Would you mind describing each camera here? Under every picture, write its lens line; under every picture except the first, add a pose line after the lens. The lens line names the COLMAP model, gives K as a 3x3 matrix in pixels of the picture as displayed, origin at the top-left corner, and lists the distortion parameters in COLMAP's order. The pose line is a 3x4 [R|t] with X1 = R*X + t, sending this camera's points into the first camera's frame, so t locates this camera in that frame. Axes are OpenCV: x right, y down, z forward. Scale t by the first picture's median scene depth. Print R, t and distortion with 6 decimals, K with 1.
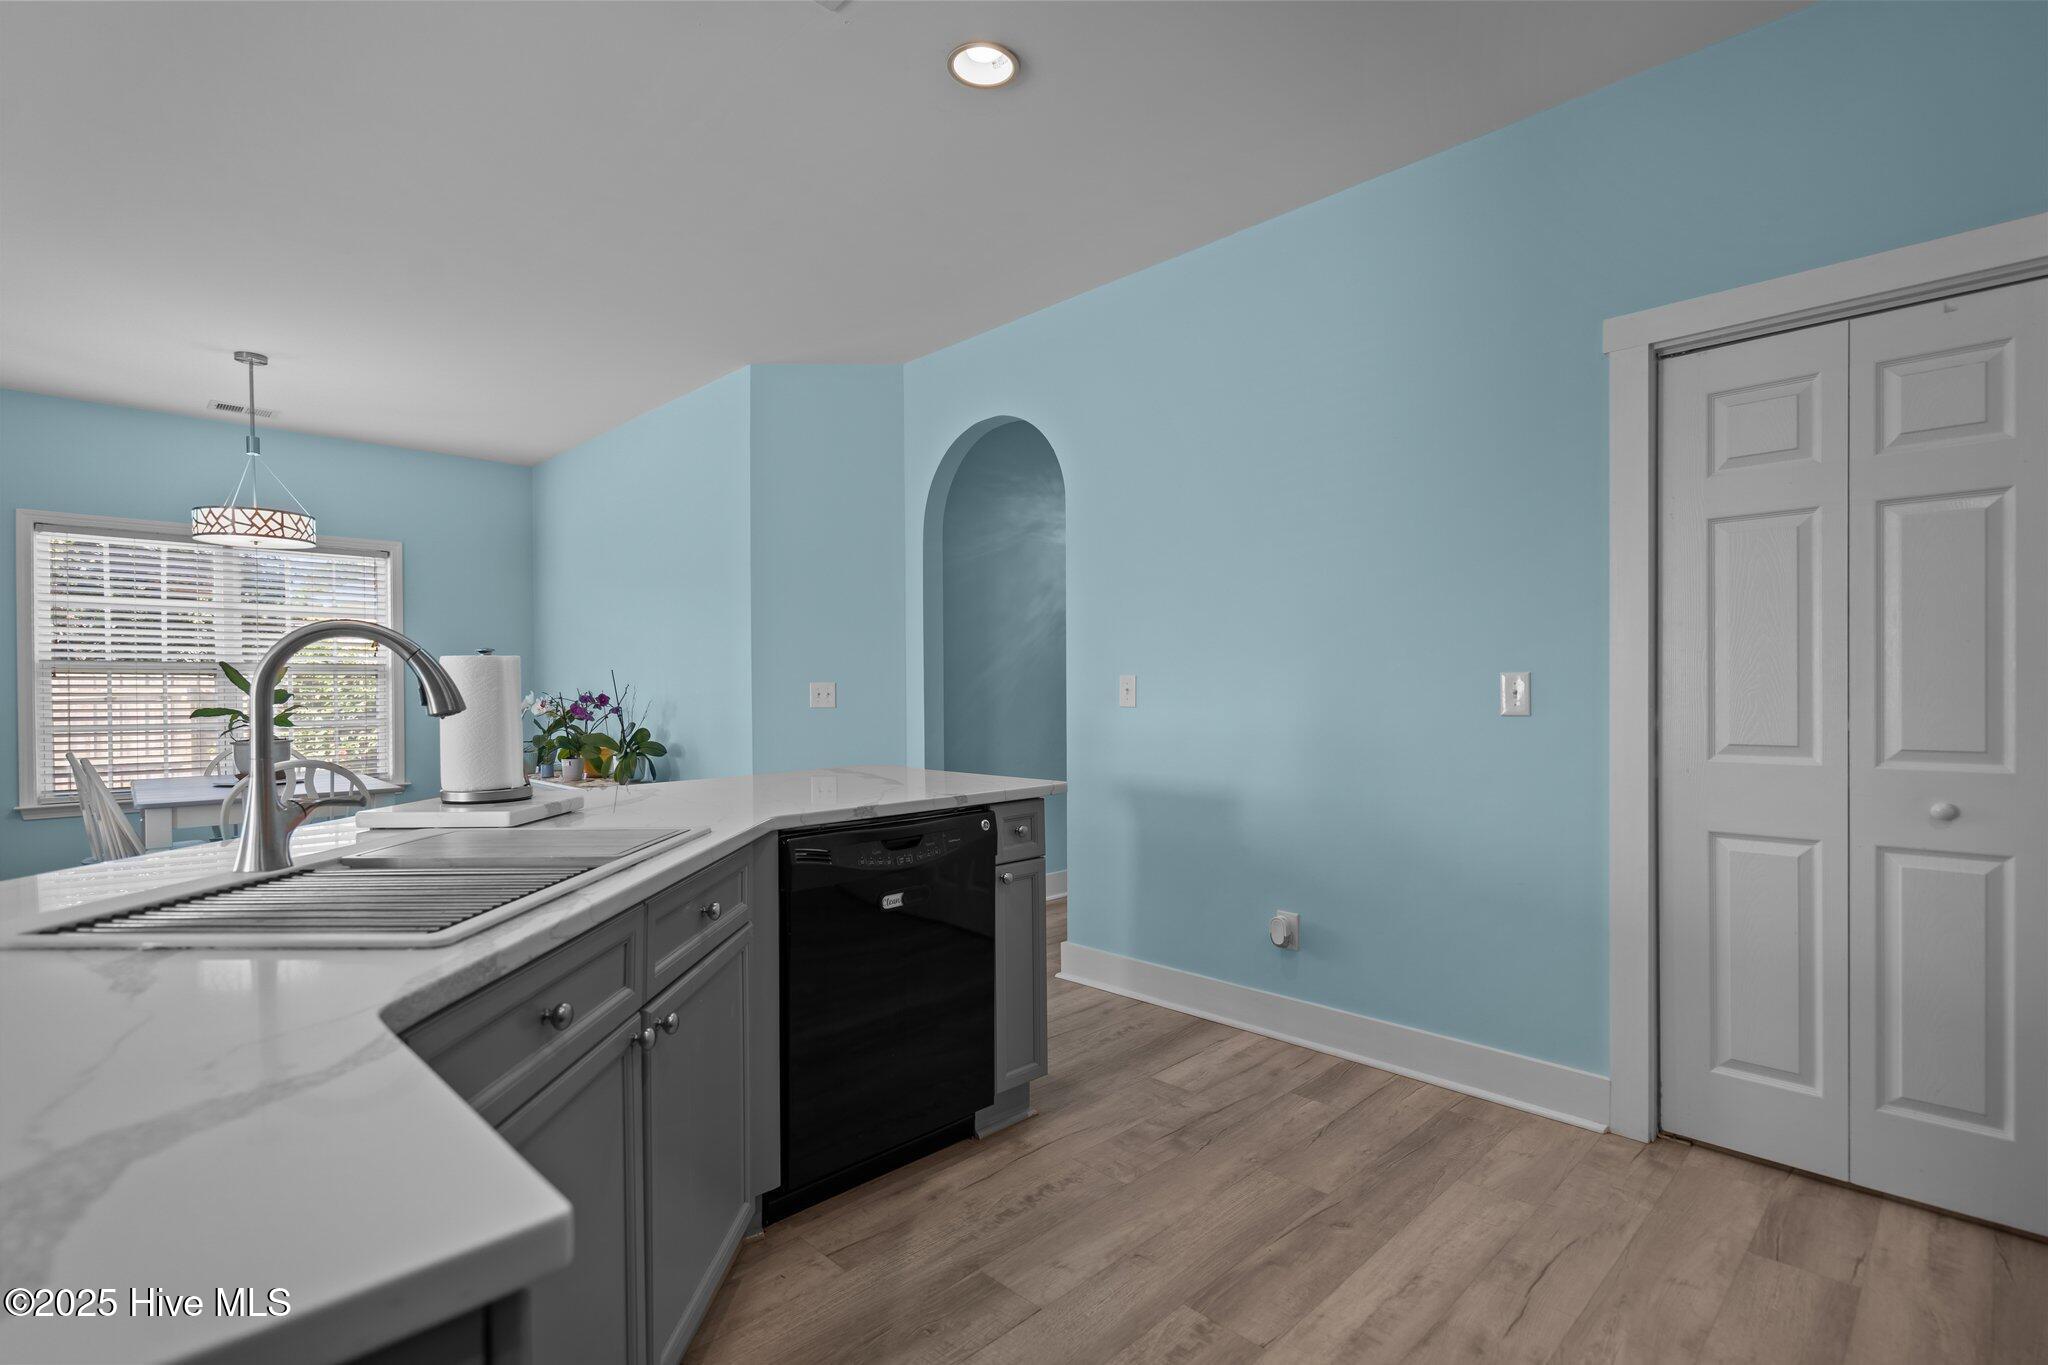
lens RADIAL K [[1007.0, 0, 1011.4], [0, 1007.0, 690.1], [0, 0, 1]] dist [0.009828, 0.000224]
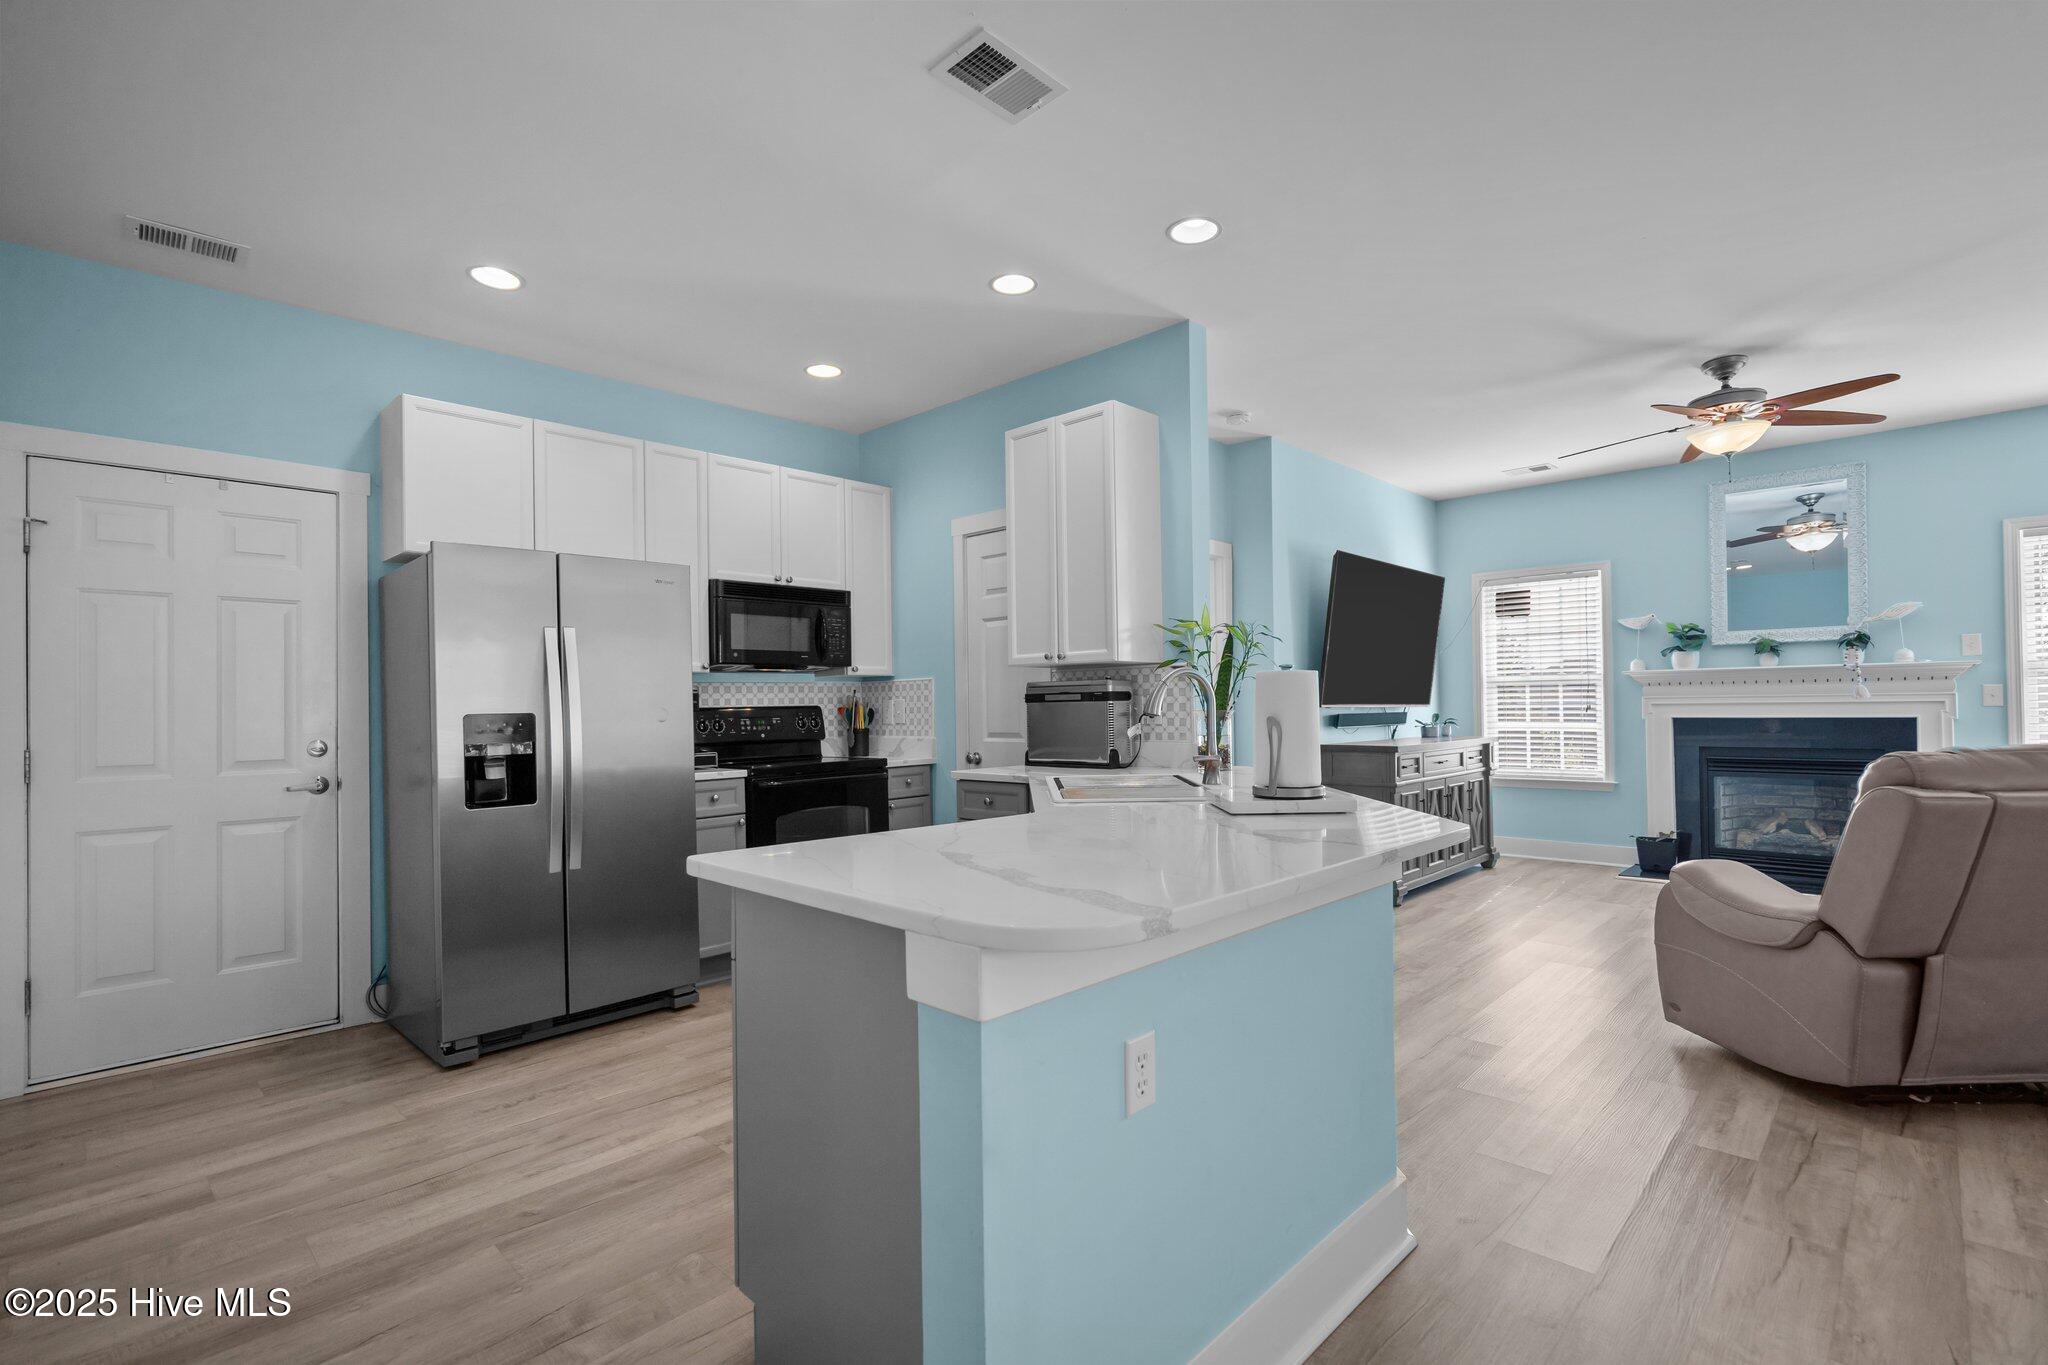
lens RADIAL K [[935.0, 0, 1024.3], [0, 935.0, 698.7], [0, 0, 1]] dist [-0.005801, 0.004879]
pose [[-0.999075, 0.023458, -0.036043, -0.137445], [0.023419, 0.999725, 0.001505, -0.007158], [0.036068, 0.000660, -0.999349, 1.547845]]
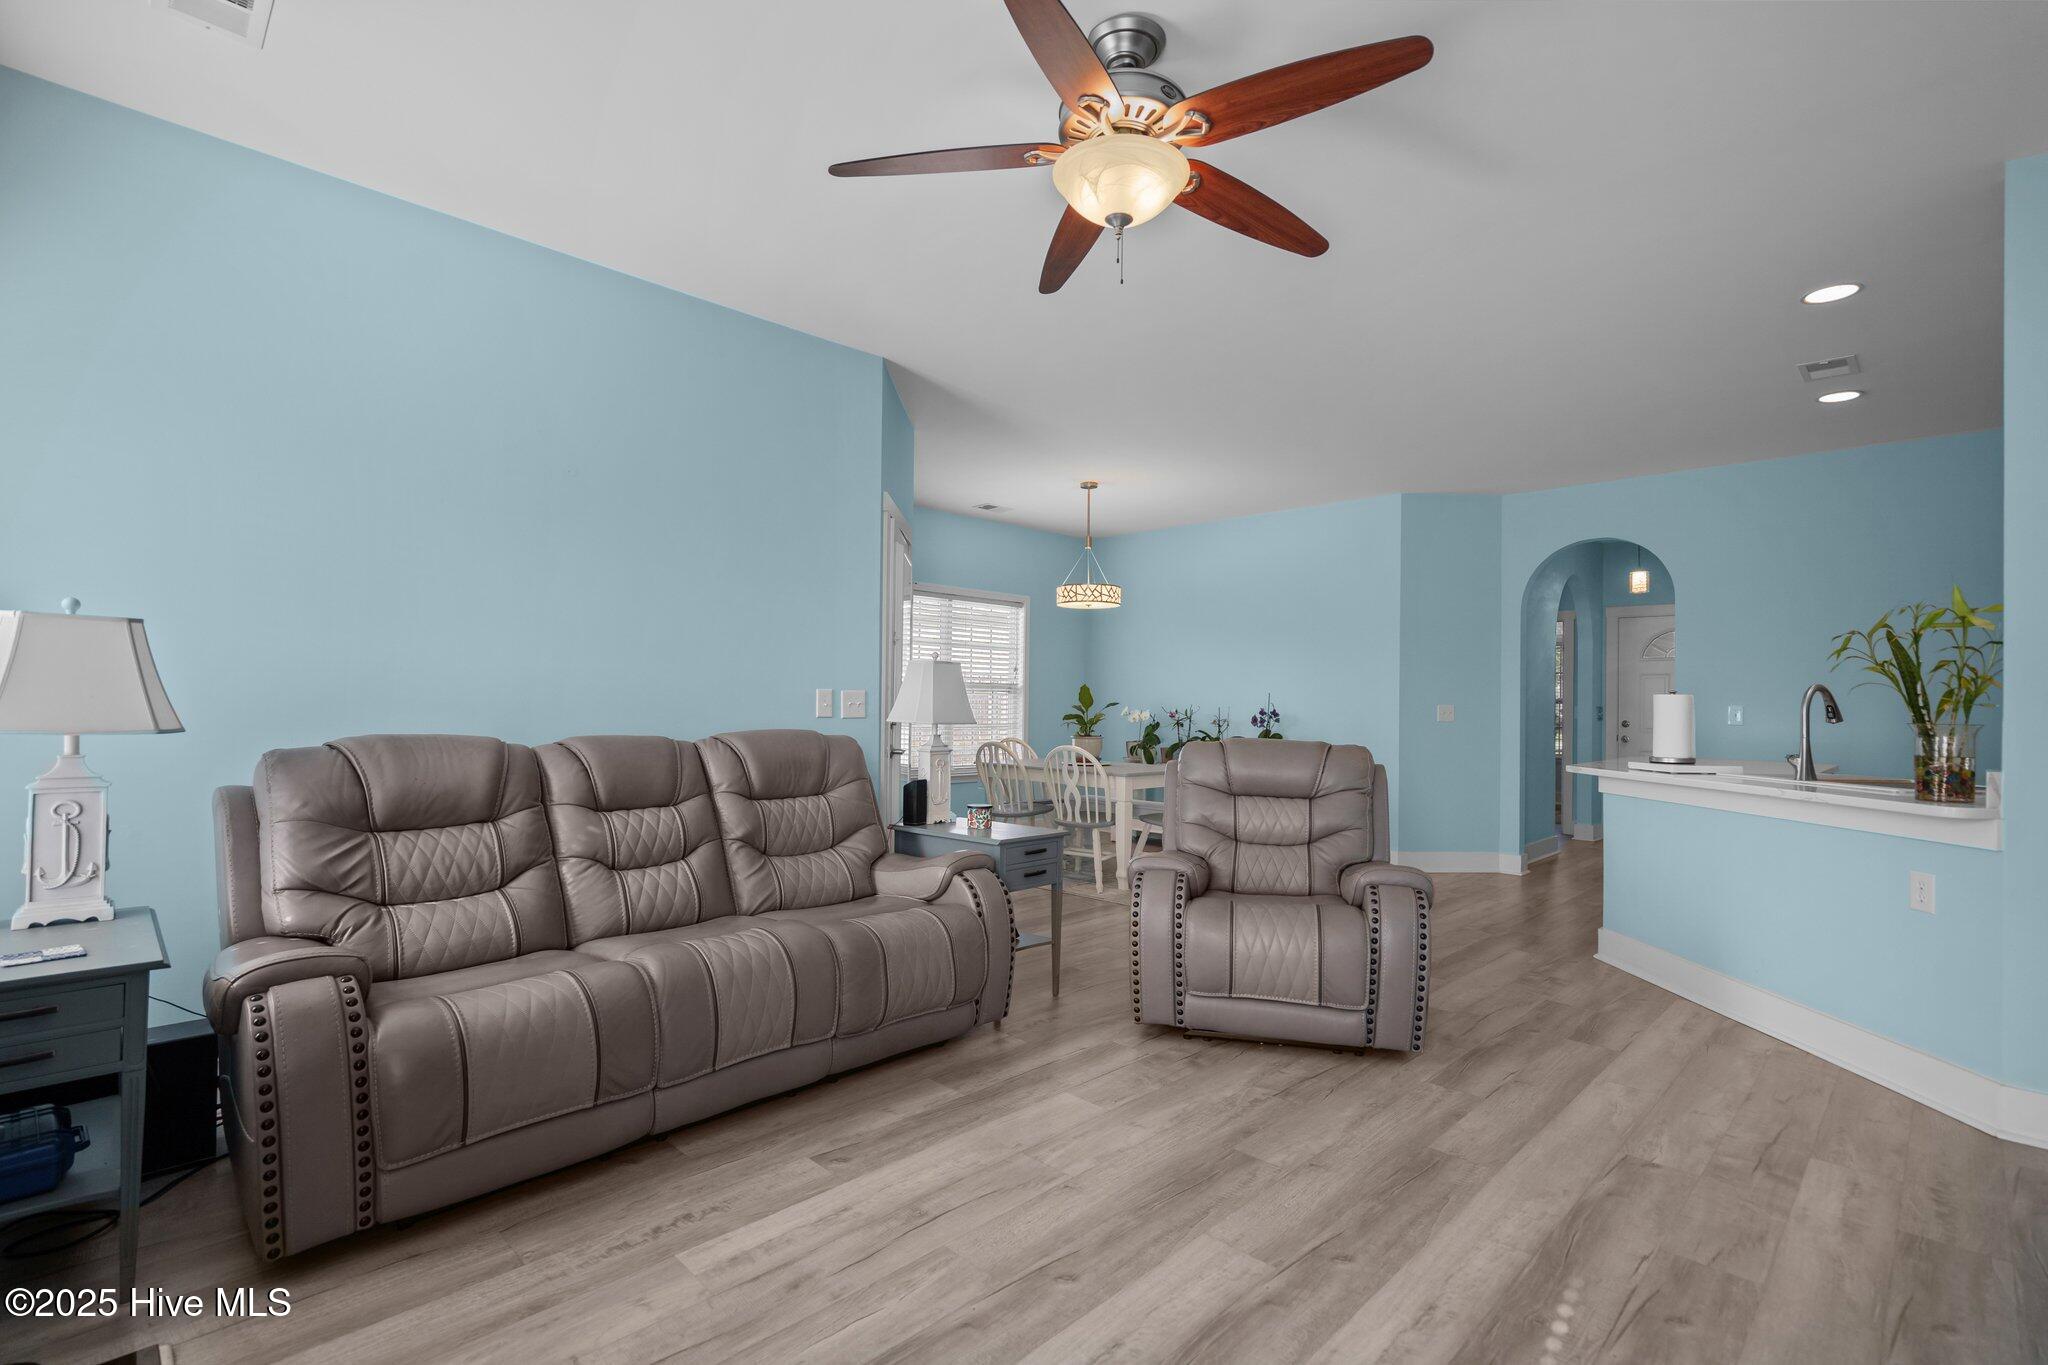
lens RADIAL K [[935.0, 0, 1032.3], [0, 935.0, 694.7], [0, 0, 1]] dist [-0.005801, 0.004879]
pose [[0.999646, 0.018270, 0.019366, -1.419616], [-0.017910, 0.999666, -0.018628, 0.027132], [-0.019700, 0.018274, 0.999639, -0.675080]]
